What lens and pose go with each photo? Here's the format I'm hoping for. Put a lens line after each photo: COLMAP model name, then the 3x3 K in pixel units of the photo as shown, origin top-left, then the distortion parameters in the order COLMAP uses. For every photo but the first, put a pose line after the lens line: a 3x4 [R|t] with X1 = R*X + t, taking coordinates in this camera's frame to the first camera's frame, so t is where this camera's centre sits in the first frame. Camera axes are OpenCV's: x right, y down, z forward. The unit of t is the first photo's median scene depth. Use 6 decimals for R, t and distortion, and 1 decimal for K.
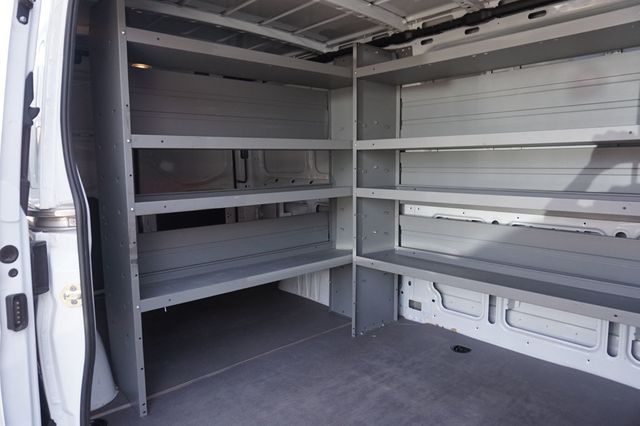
lens RADIAL K [[434.1, 0, 320.0], [0, 434.1, 213.0], [0, 0, 1]] dist [-0.035665, 0.034516]
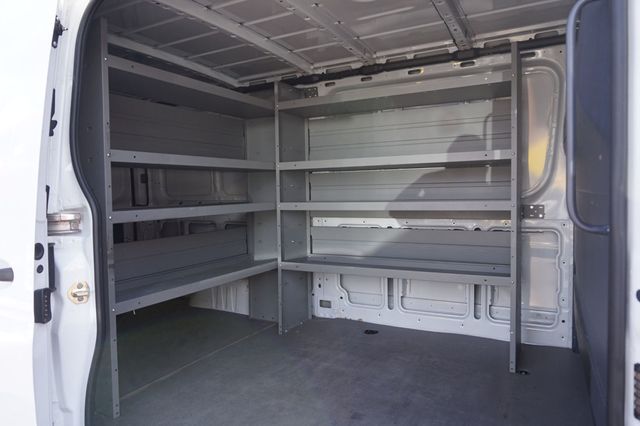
lens RADIAL K [[434.1, 0, 320.0], [0, 434.1, 213.0], [0, 0, 1]] dist [-0.035665, 0.034516]
pose [[0.943246, -0.023718, 0.331246, -0.197730], [0.048397, 0.996615, -0.066453, 0.051305], [-0.328548, 0.078713, 0.941201, -0.129074]]
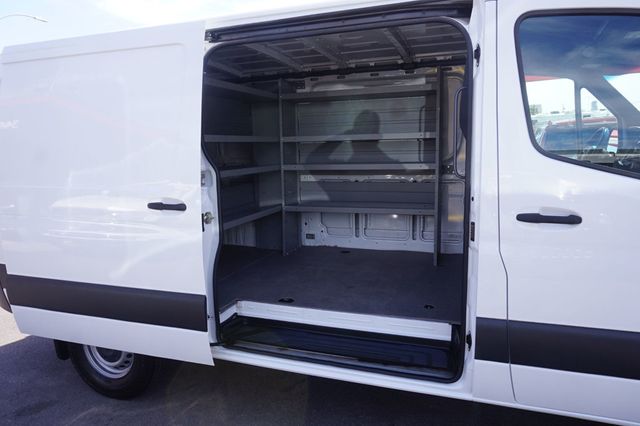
lens RADIAL K [[434.1, 0, 320.0], [0, 434.1, 213.0], [0, 0, 1]] dist [-0.035665, 0.034516]
pose [[0.883884, -0.078198, 0.461123, -0.567808], [0.068021, 0.996934, 0.038678, 0.070527], [-0.462734, -0.002821, 0.886493, -0.544455]]
